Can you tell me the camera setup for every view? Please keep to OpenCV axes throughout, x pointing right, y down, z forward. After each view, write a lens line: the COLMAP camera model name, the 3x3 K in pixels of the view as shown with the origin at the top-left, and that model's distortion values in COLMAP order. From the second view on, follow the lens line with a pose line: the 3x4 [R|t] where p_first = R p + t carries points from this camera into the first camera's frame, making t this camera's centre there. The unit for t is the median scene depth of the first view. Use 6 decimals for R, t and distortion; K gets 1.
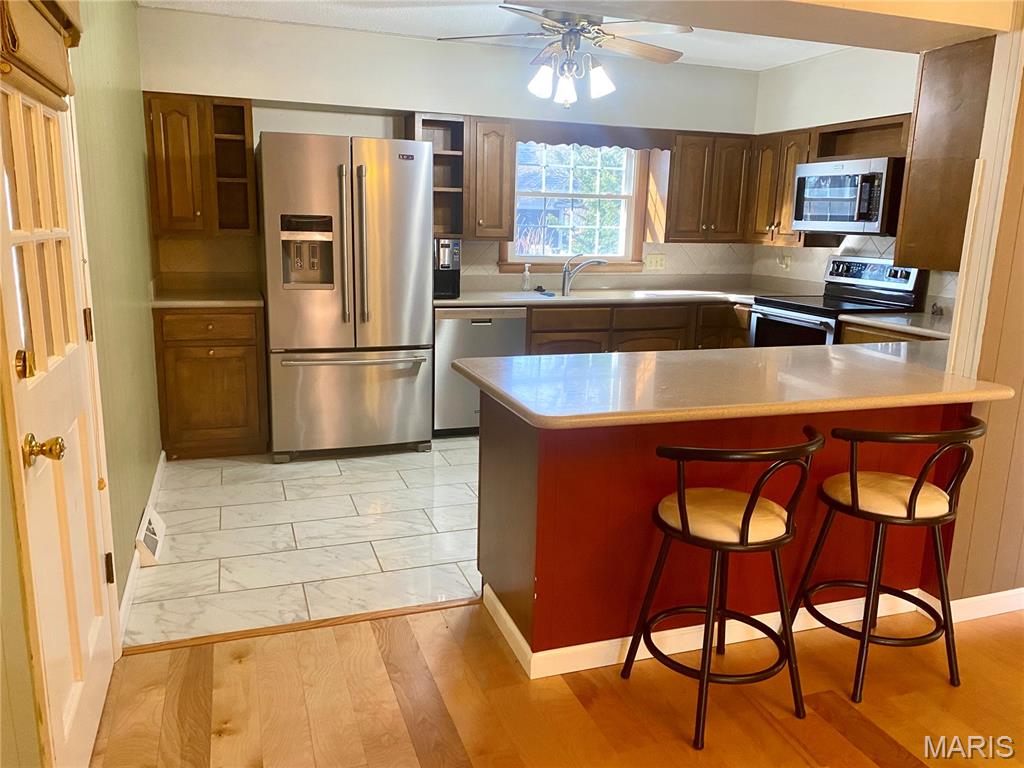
lens RADIAL K [[775.3, 0, 512.5], [0, 775.3, 381.8], [0, 0, 1]] dist [0.009569, 0.006754]
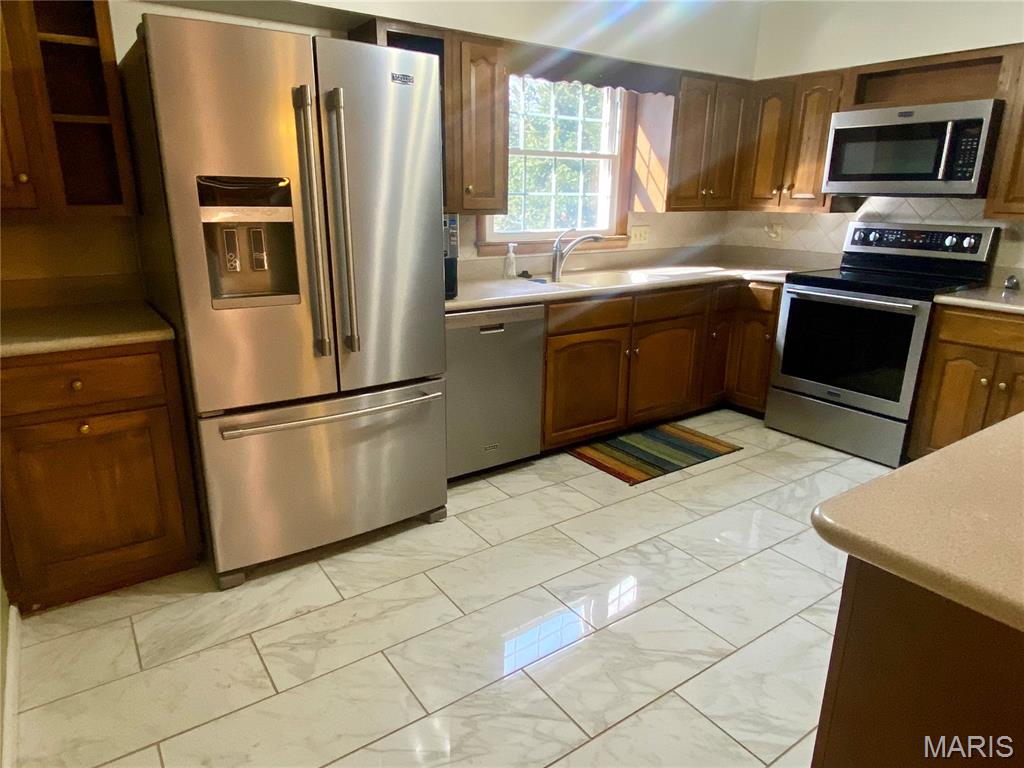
lens RADIAL K [[642.8, 0, 508.9], [0, 642.8, 387.7], [0, 0, 1]] dist [0.000996, -0.006375]
pose [[0.964157, -0.091111, 0.249198, -0.169995], [0.068613, 0.992863, 0.097543, -0.076106], [-0.256306, -0.076949, 0.963528, 0.393862]]
